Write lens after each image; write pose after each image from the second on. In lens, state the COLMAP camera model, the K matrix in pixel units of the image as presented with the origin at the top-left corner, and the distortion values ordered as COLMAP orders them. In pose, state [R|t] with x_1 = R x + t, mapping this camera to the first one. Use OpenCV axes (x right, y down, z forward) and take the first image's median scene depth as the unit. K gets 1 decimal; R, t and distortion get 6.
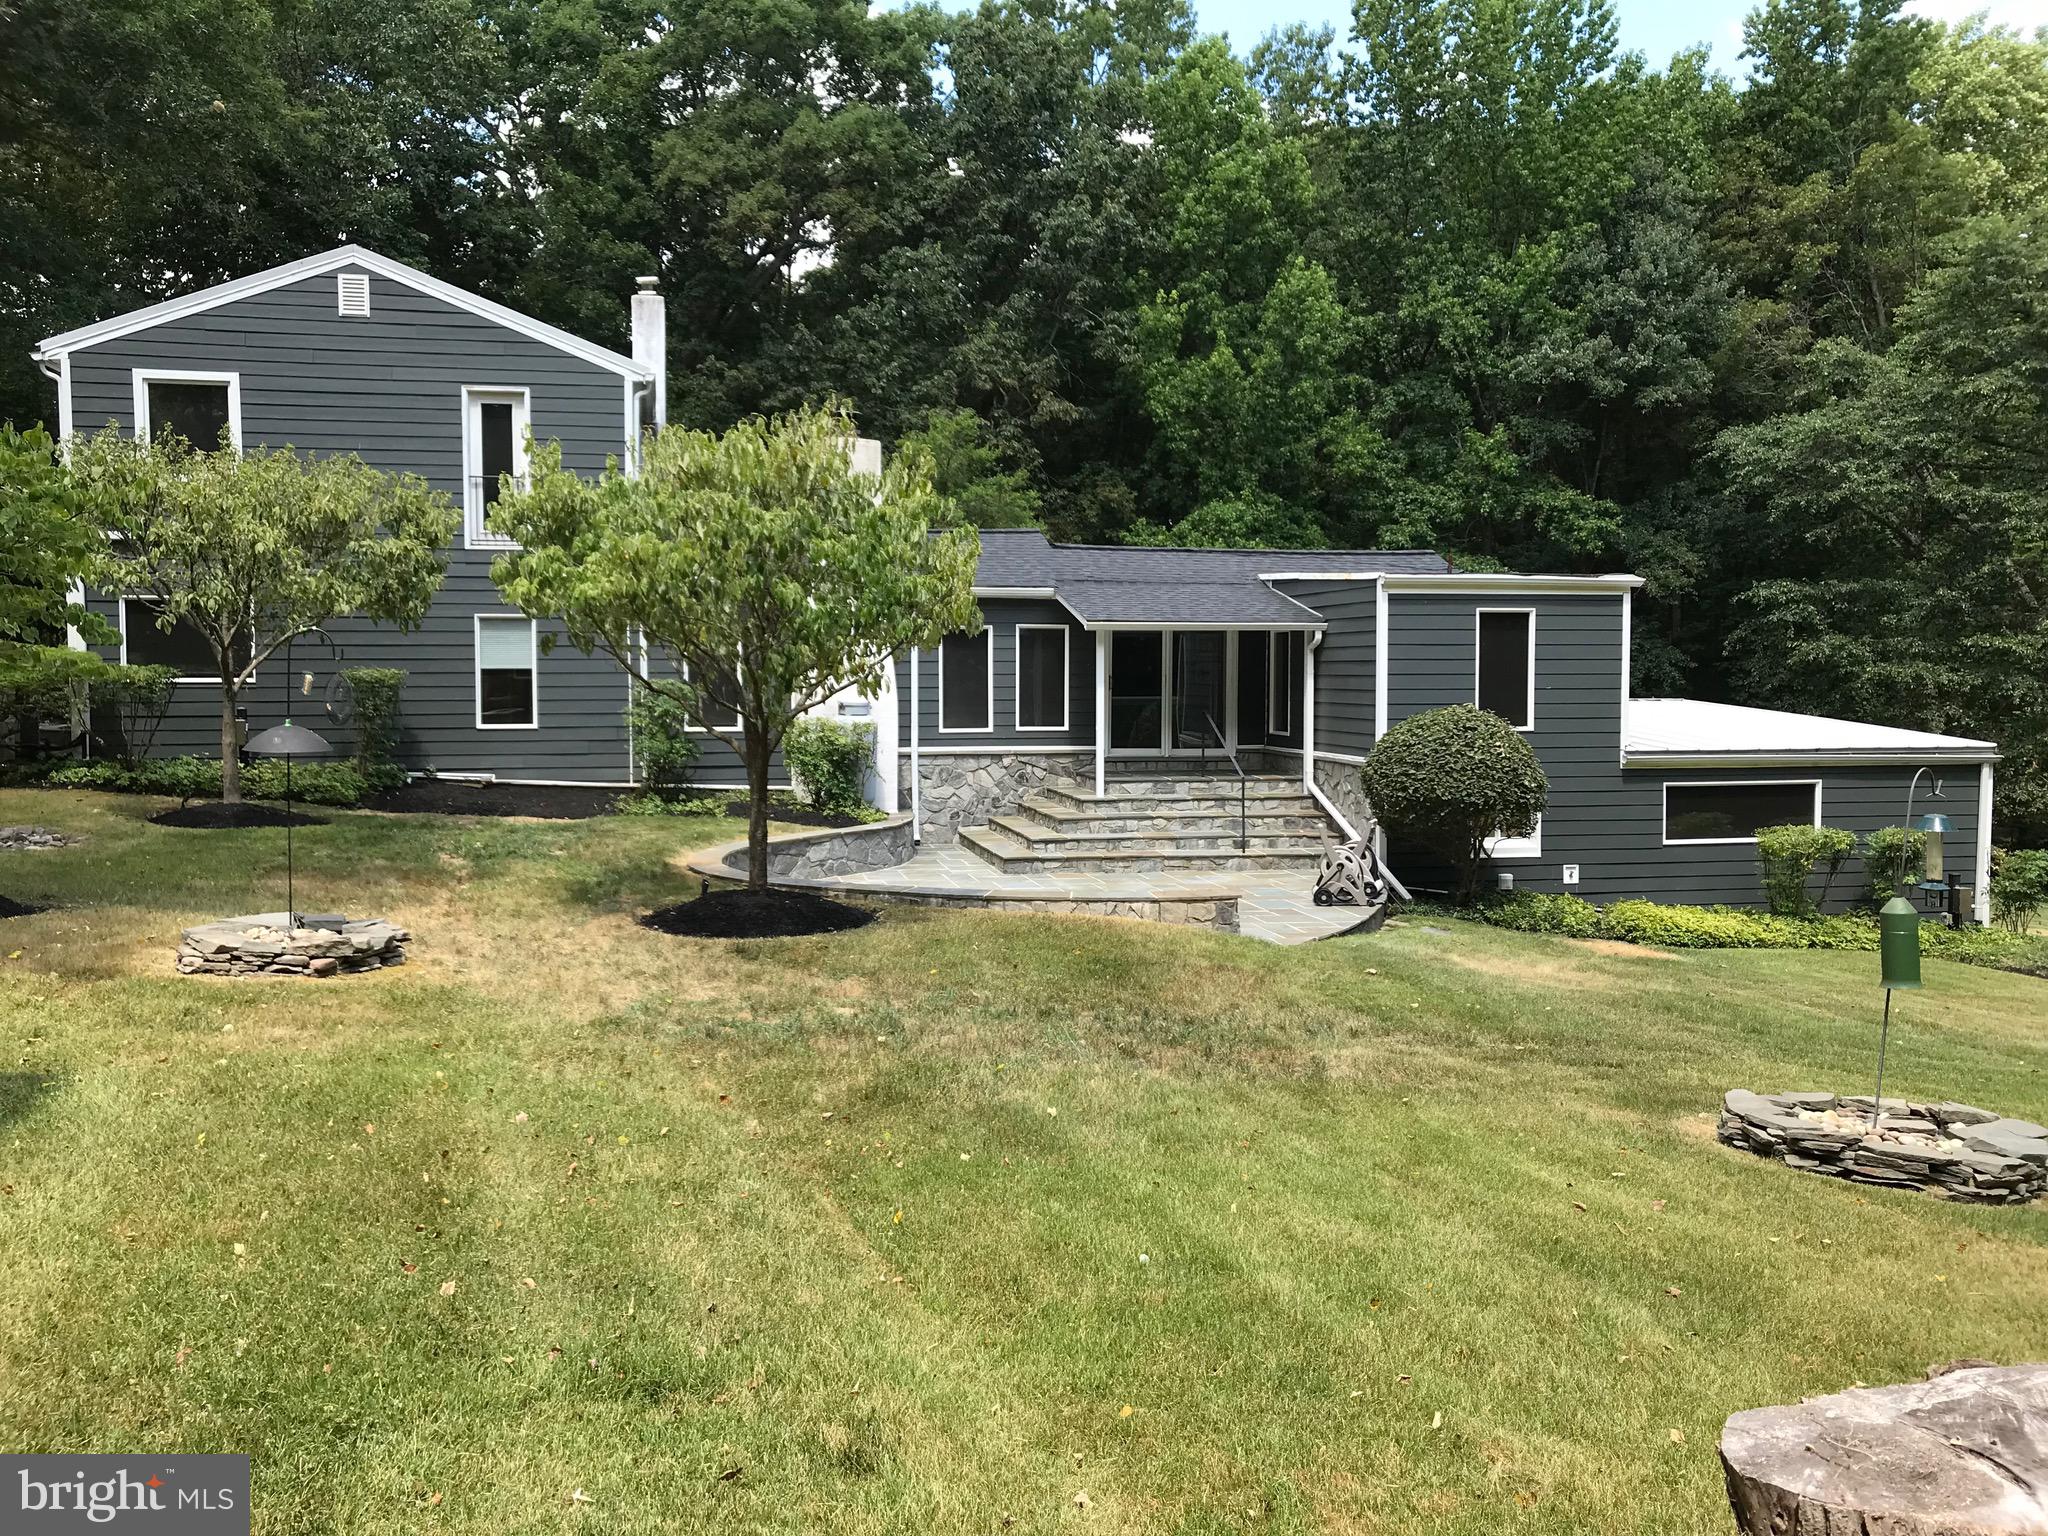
lens RADIAL K [[1700.7, 0, 1013.9], [0, 1700.7, 785.9], [0, 0, 1]] dist [0.077273, -0.099270]
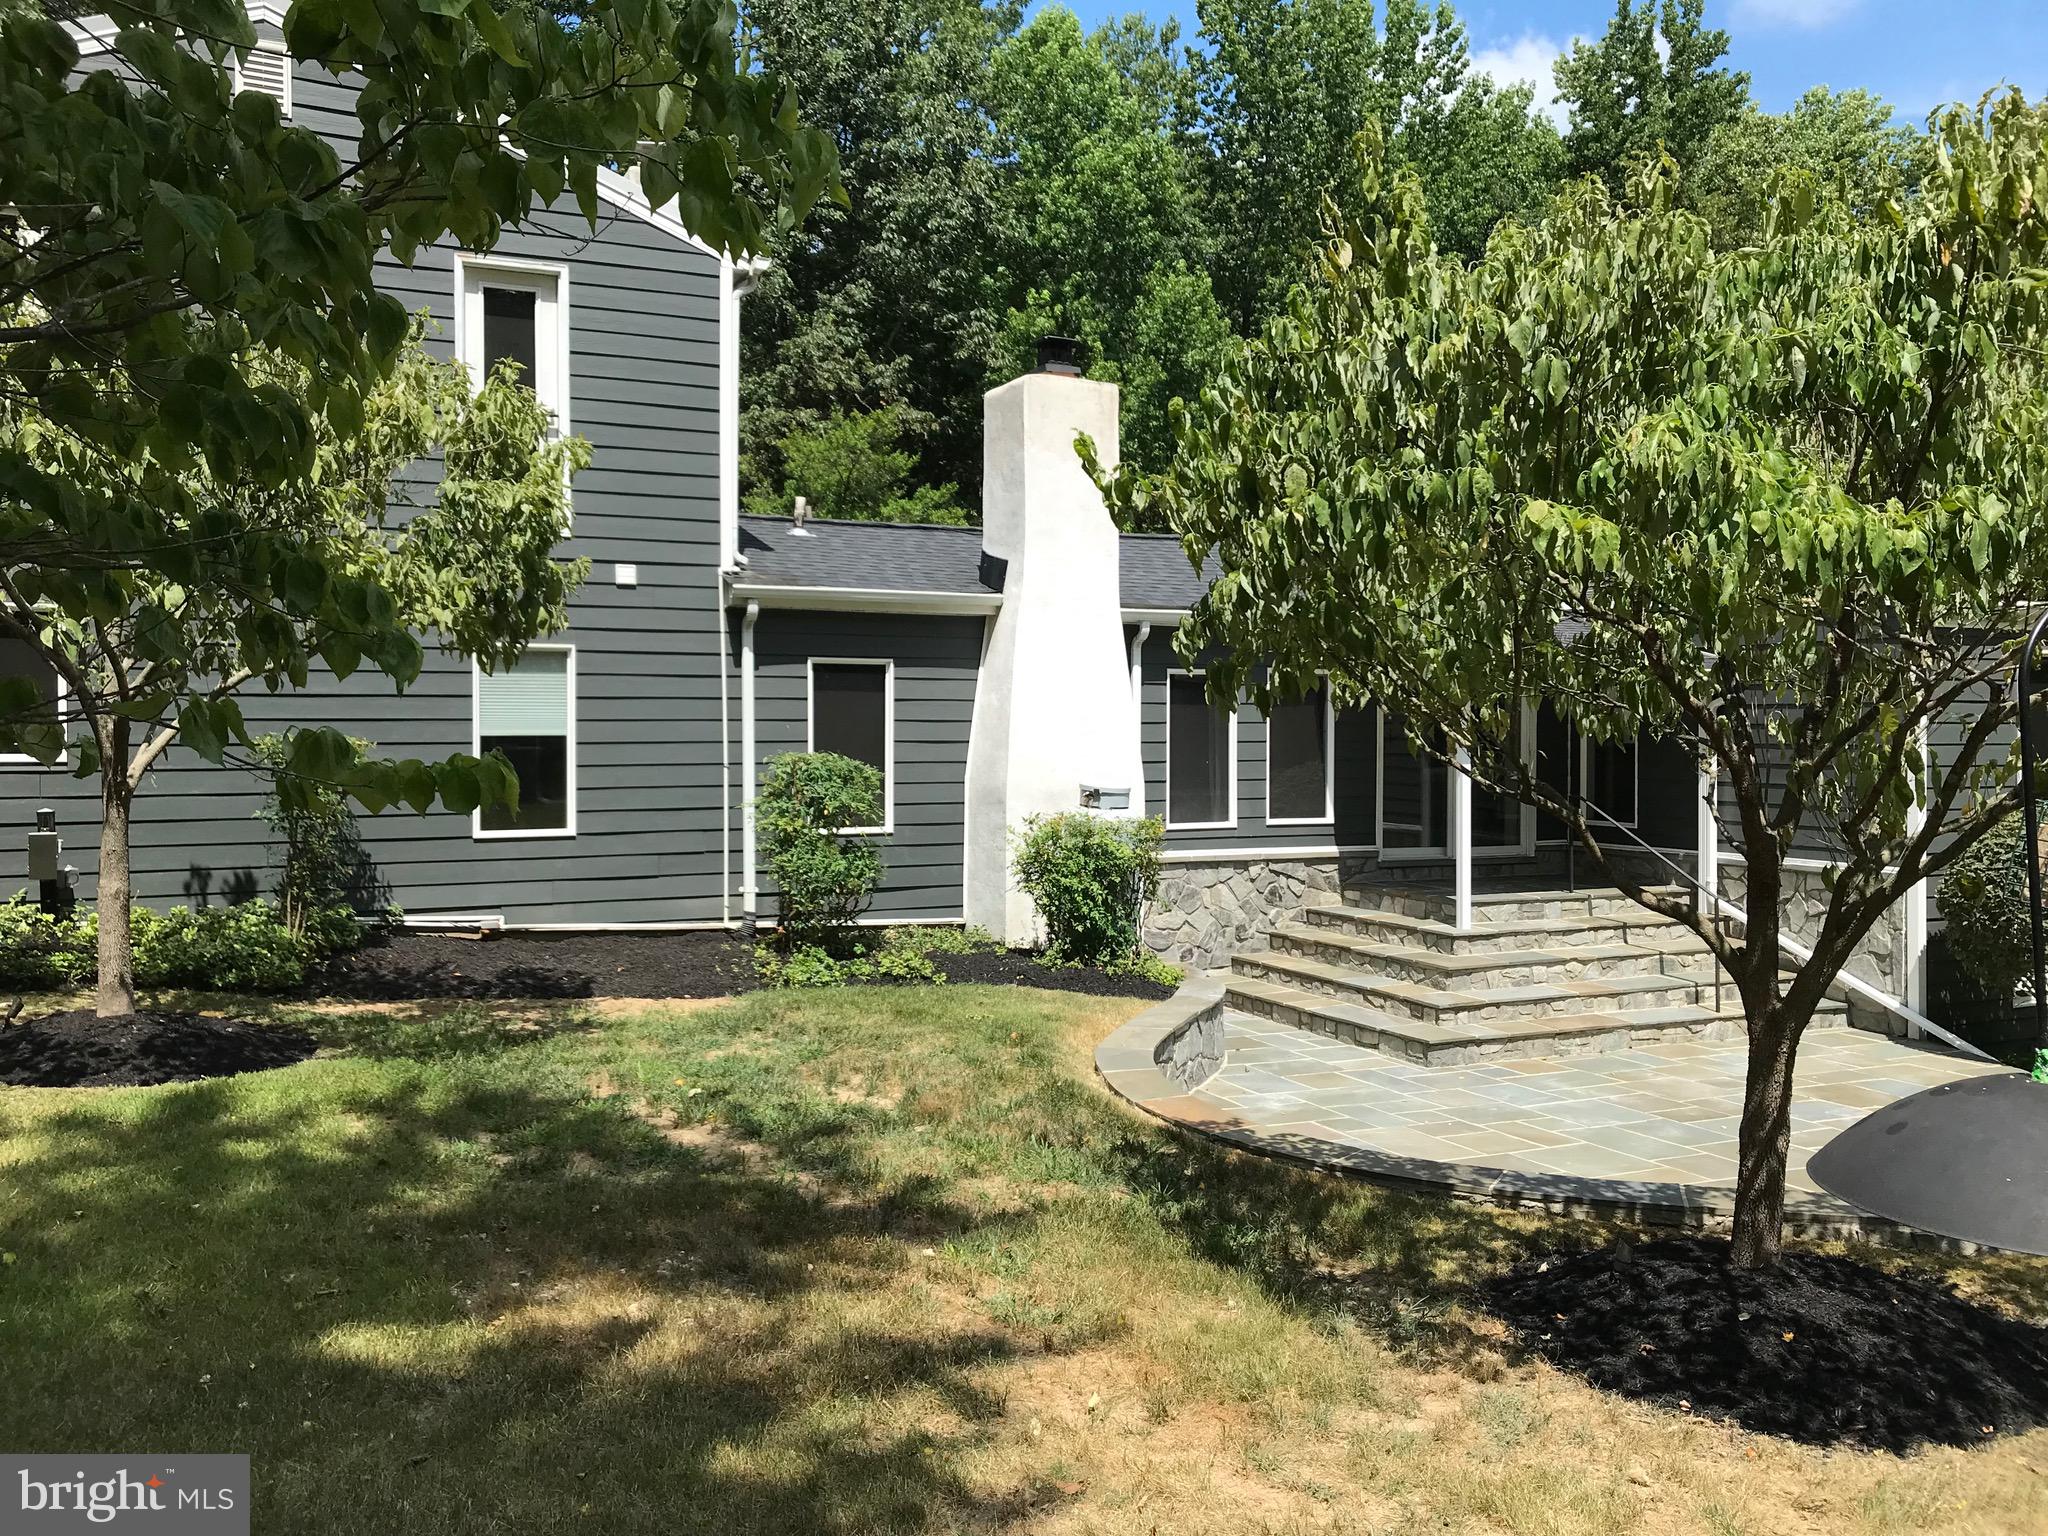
lens RADIAL K [[1700.7, 0, 1022.6], [0, 1700.7, 764.6], [0, 0, 1]] dist [0.077273, -0.099270]
pose [[0.969338, -0.003899, 0.245699, -0.264235], [0.015083, 0.998933, -0.043656, -0.028970], [-0.245267, 0.046023, 0.968363, 0.372432]]
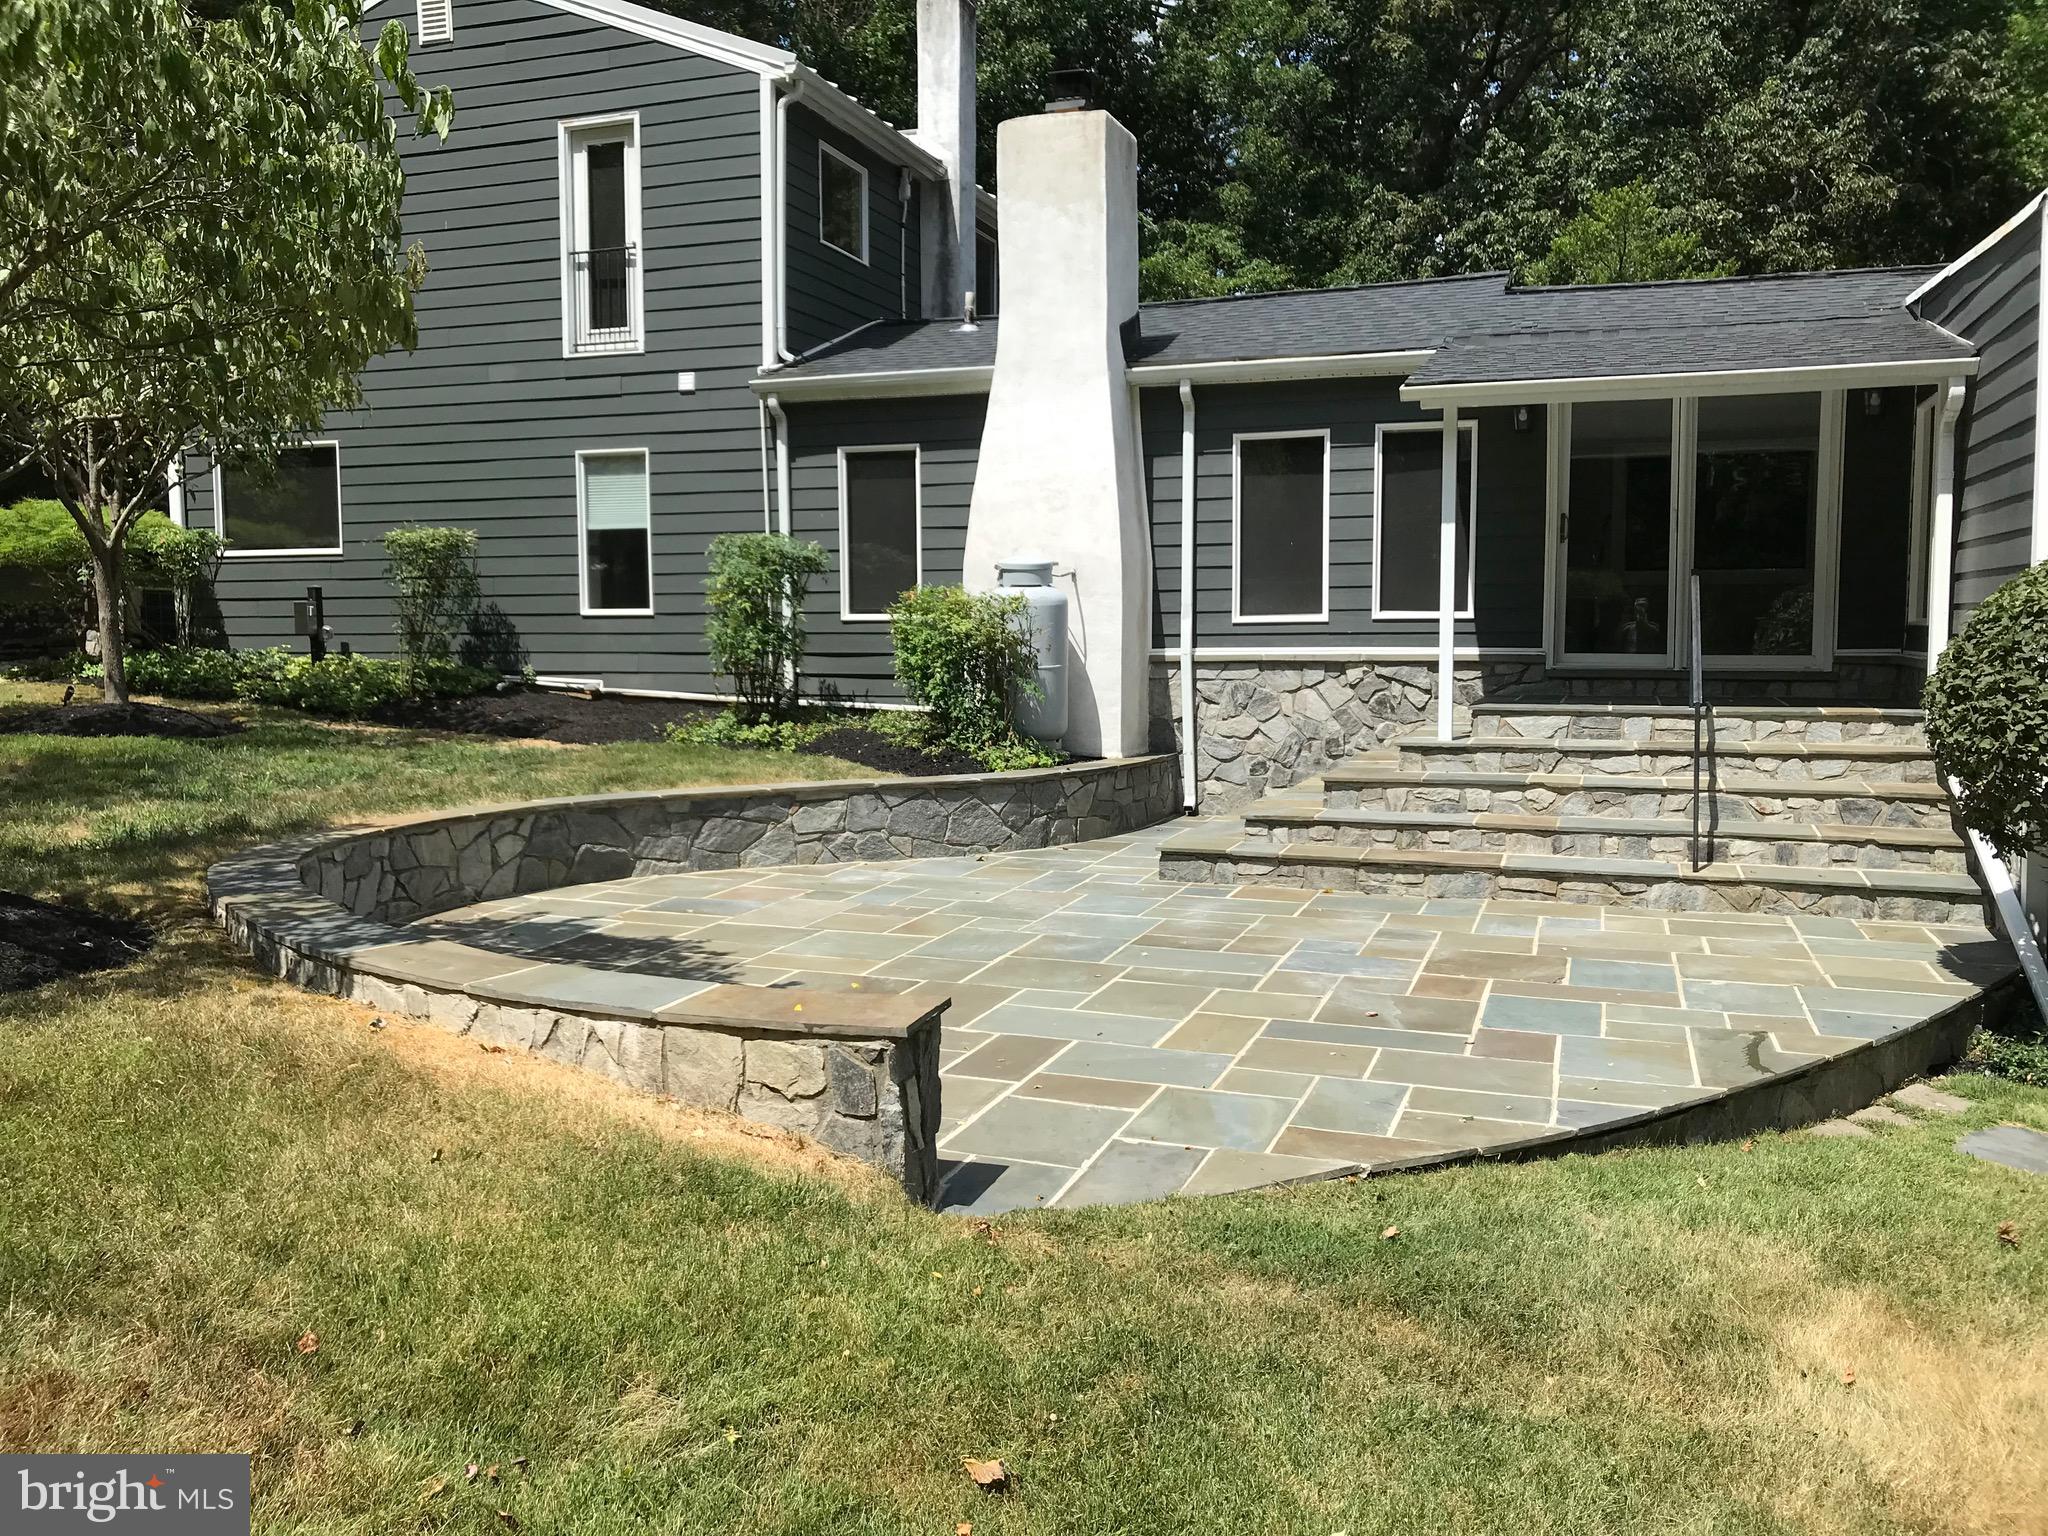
lens RADIAL K [[1700.7, 0, 982.0], [0, 1700.7, 762.2], [0, 0, 1]] dist [0.077273, -0.099270]
pose [[0.852699, 0.039047, -0.520941, 0.188882], [-0.031672, 0.999232, 0.023055, 0.005347], [0.521442, -0.003159, 0.853281, 0.465452]]
